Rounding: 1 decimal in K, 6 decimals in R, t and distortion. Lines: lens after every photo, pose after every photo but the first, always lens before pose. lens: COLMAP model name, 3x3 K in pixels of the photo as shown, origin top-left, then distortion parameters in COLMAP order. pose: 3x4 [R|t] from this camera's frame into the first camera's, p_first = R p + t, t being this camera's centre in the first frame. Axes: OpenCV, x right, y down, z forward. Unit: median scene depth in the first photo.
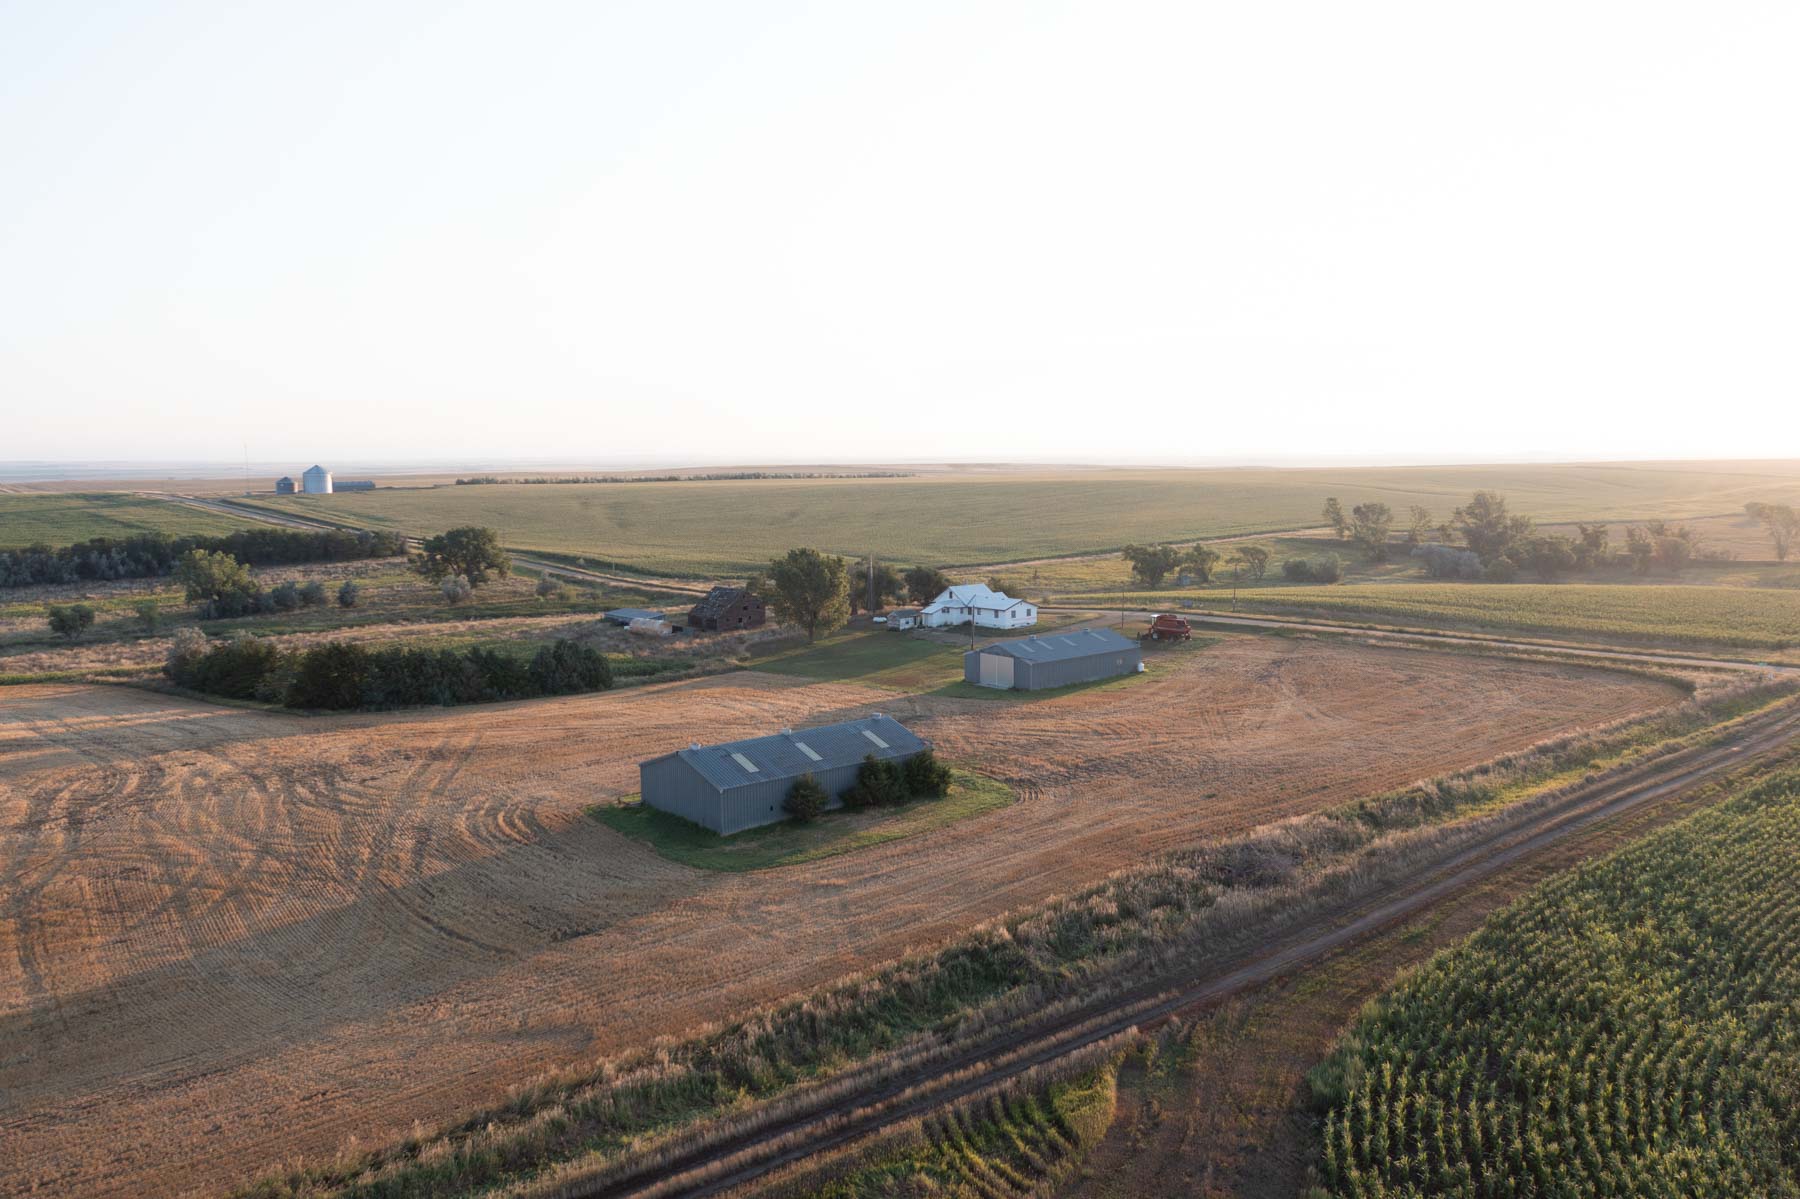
lens RADIAL K [[1431.4, 0, 900.0], [0, 1431.4, 599.5], [0, 0, 1]] dist [-0.013436, 0.000857]
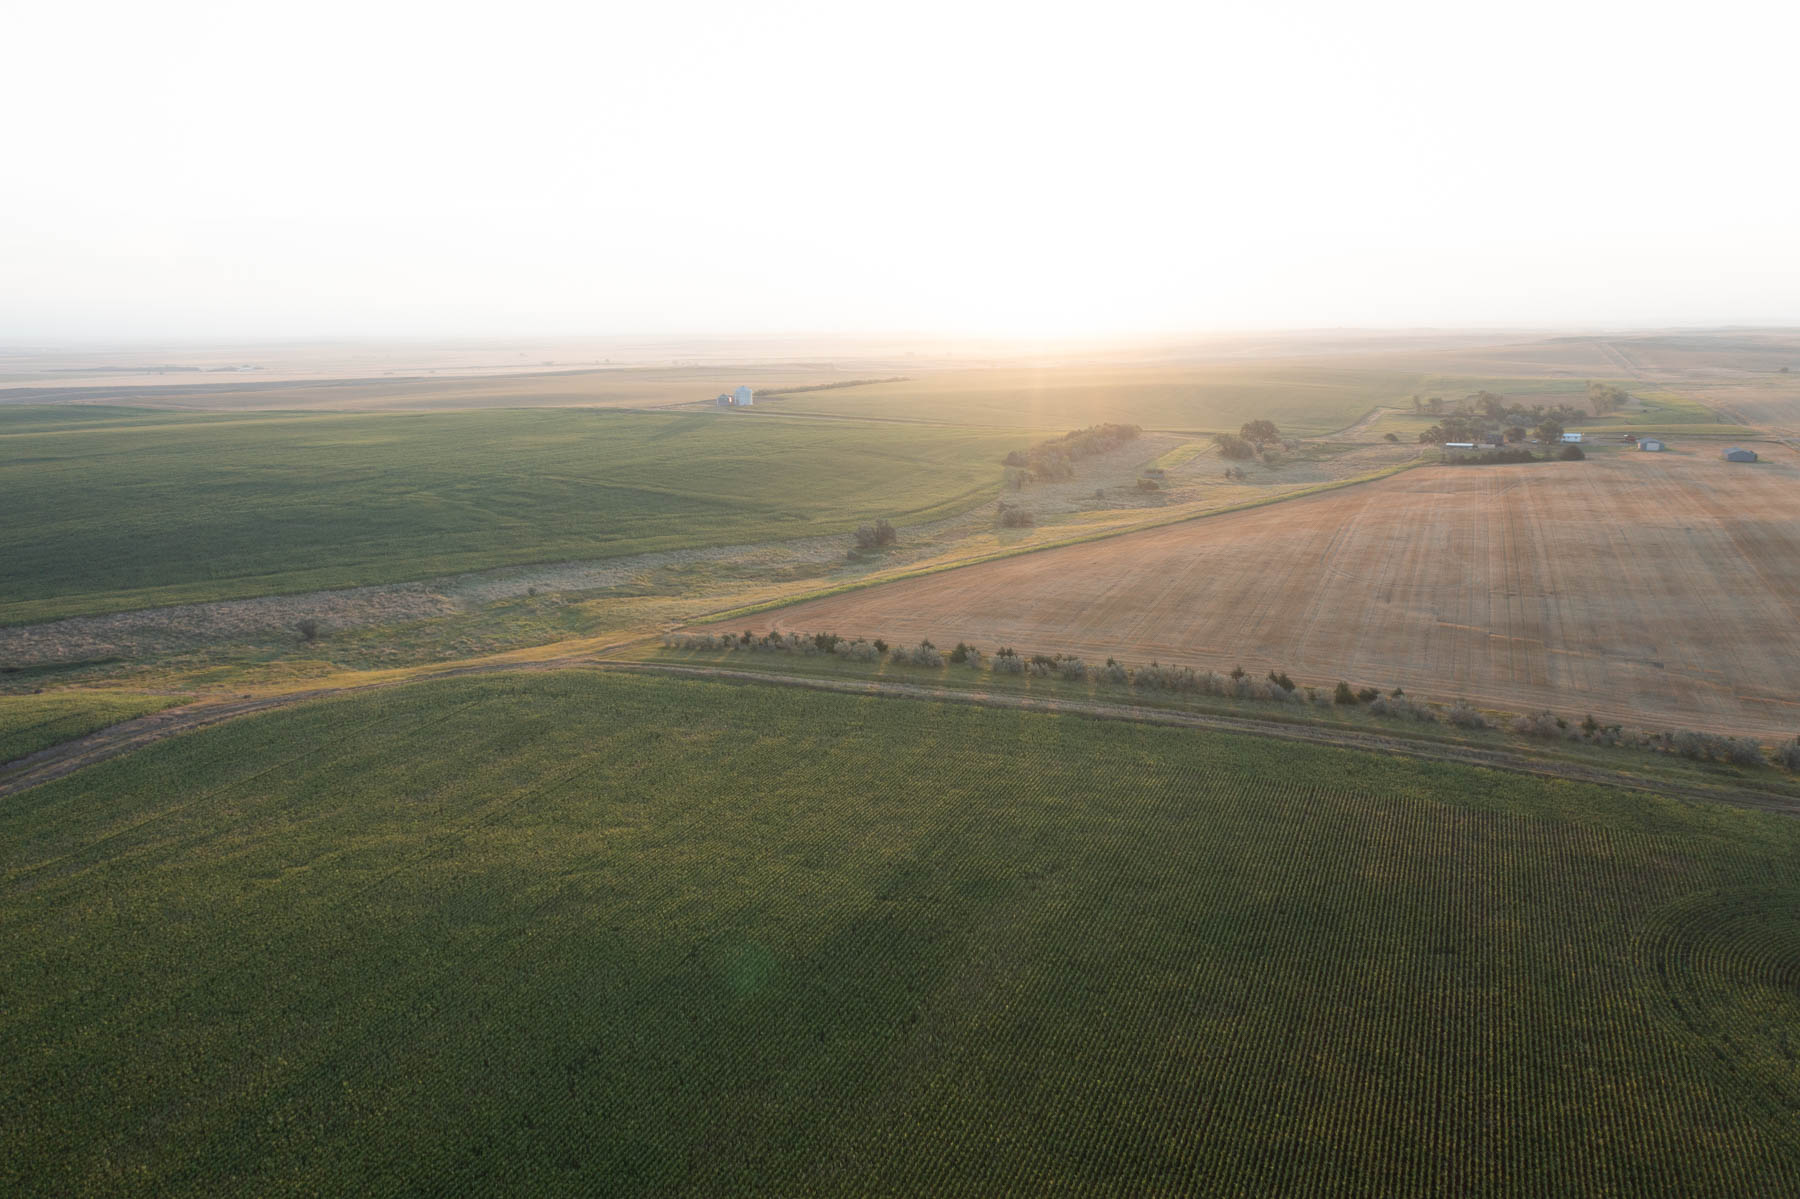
lens RADIAL K [[1431.4, 0, 900.0], [0, 1431.4, 599.5], [0, 0, 1]] dist [-0.013436, 0.000857]
pose [[0.895108, -0.087748, 0.437129, -1.798572], [0.051064, 0.994166, 0.095003, -0.008230], [-0.442916, -0.062717, 0.894367, -0.852420]]
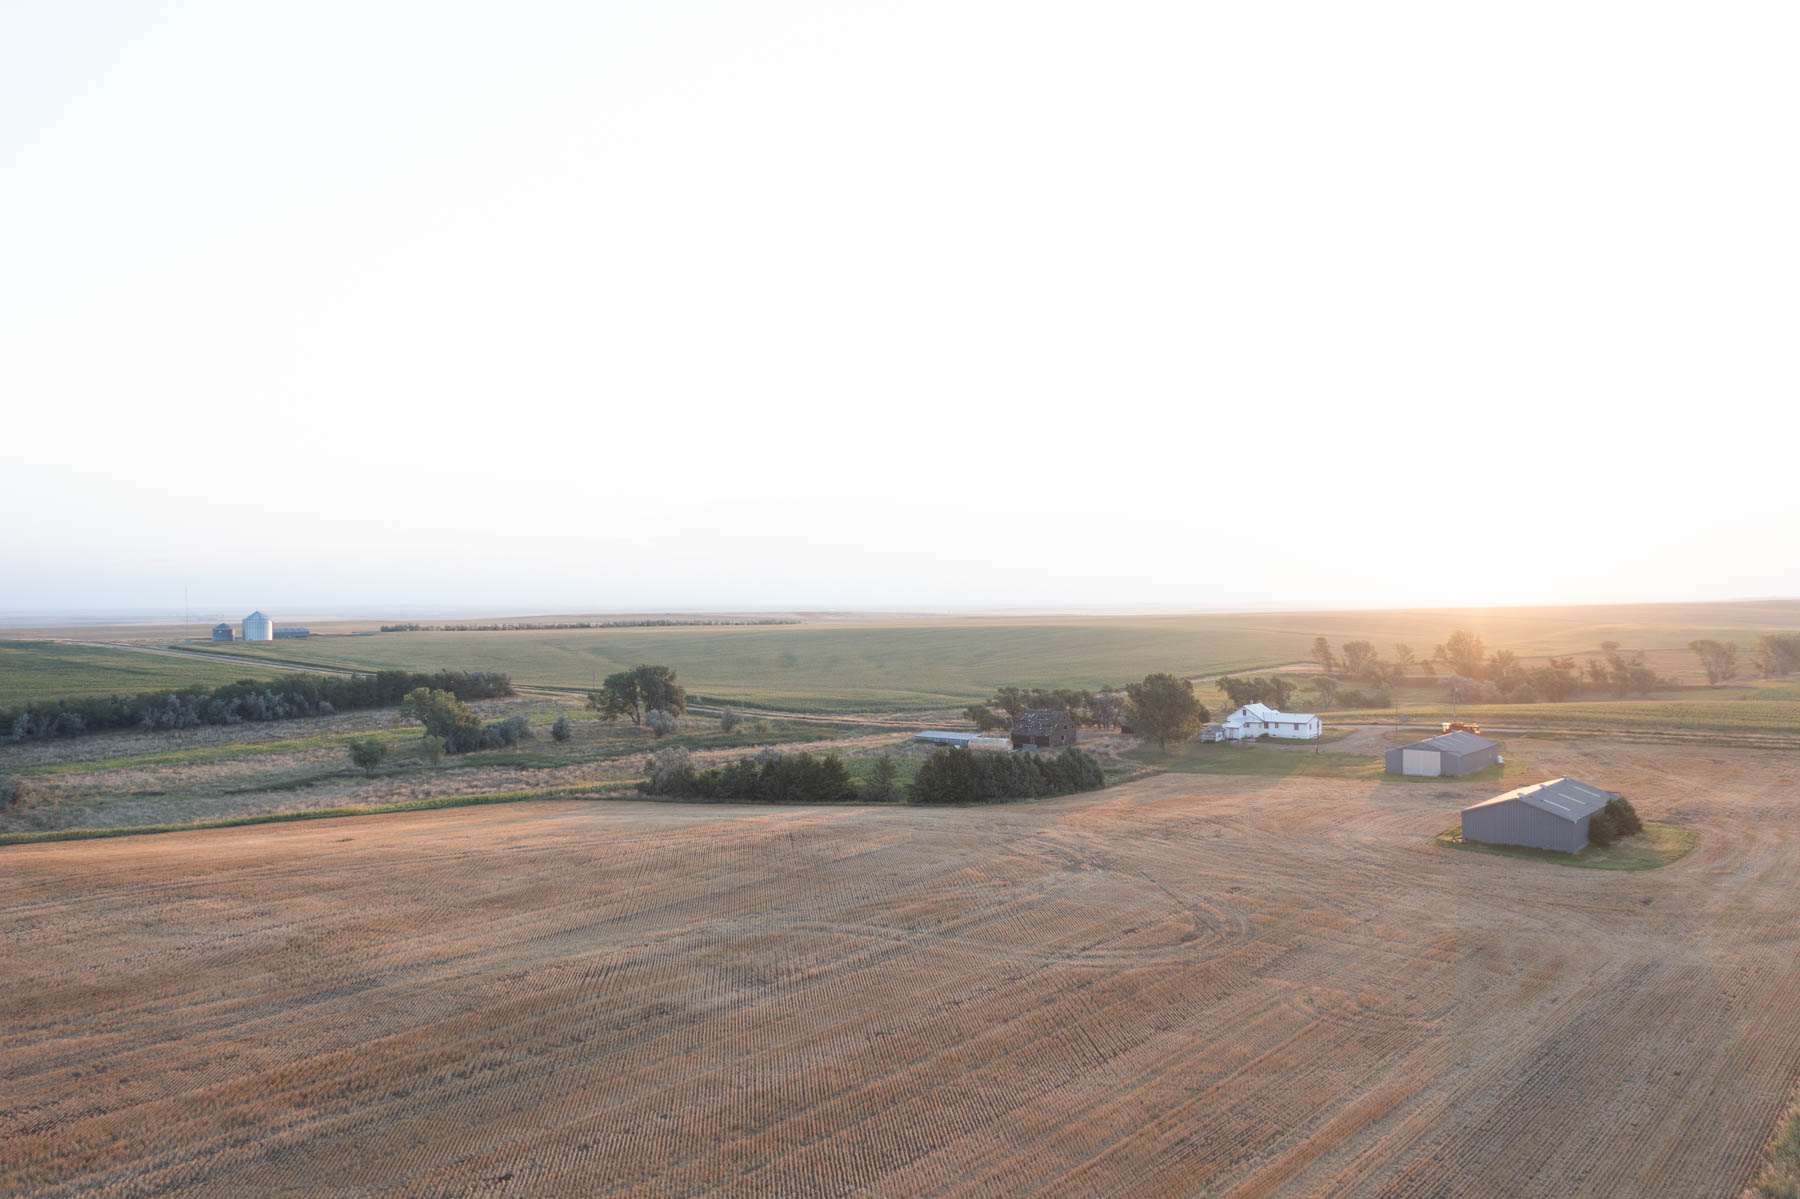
lens RADIAL K [[1441.7, 0, 900.0], [0, 1441.7, 599.5], [0, 0, 1]] dist [-0.004174, -0.002194]
pose [[0.984196, 0.000630, 0.177082, -0.286095], [0.017872, 0.994535, -0.102867, 0.013479], [-0.176179, 0.104406, 0.978806, -0.085042]]
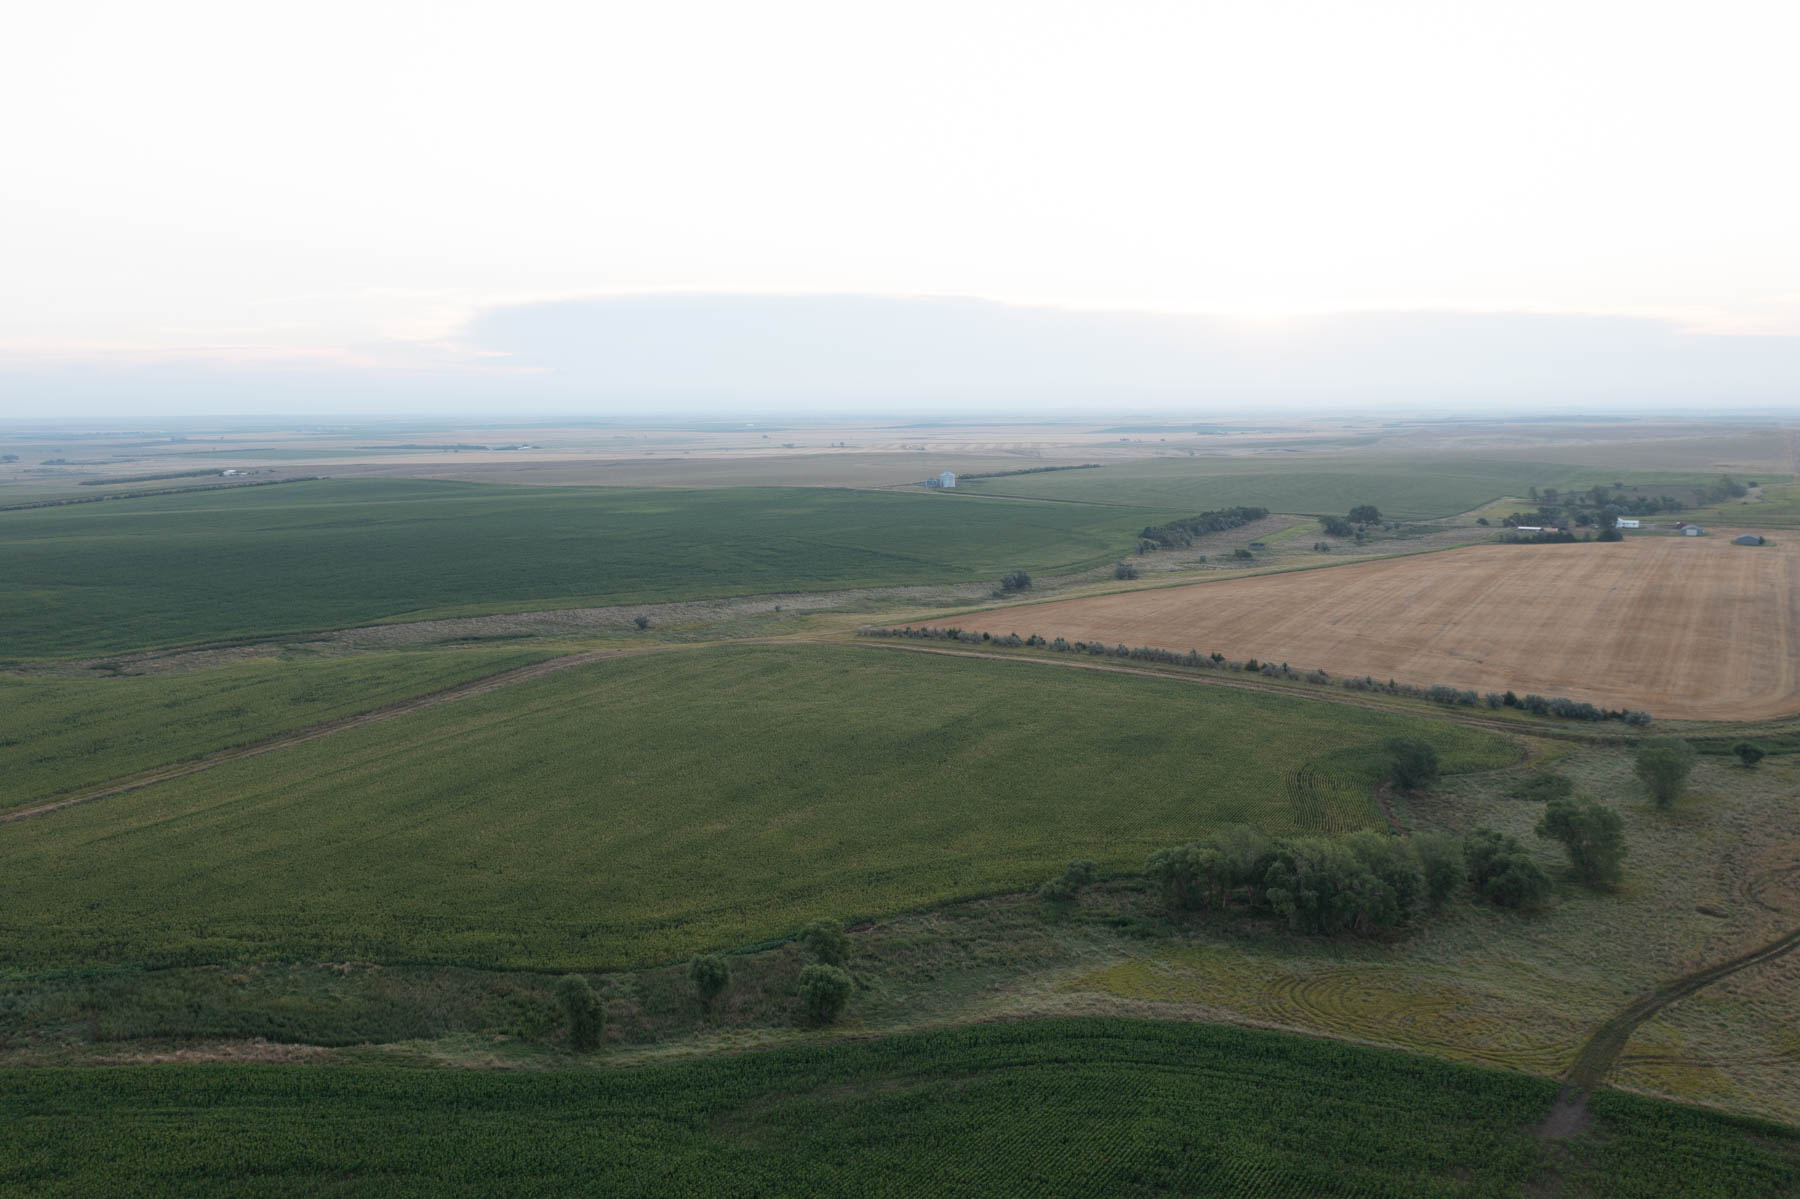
lens RADIAL K [[1431.4, 0, 900.0], [0, 1431.4, 599.5], [0, 0, 1]] dist [-0.013436, 0.000857]
pose [[0.954959, -0.038995, 0.294163, -1.931921], [0.030737, 0.998994, 0.032645, 0.016776], [-0.295140, -0.022132, 0.955198, -1.408075]]
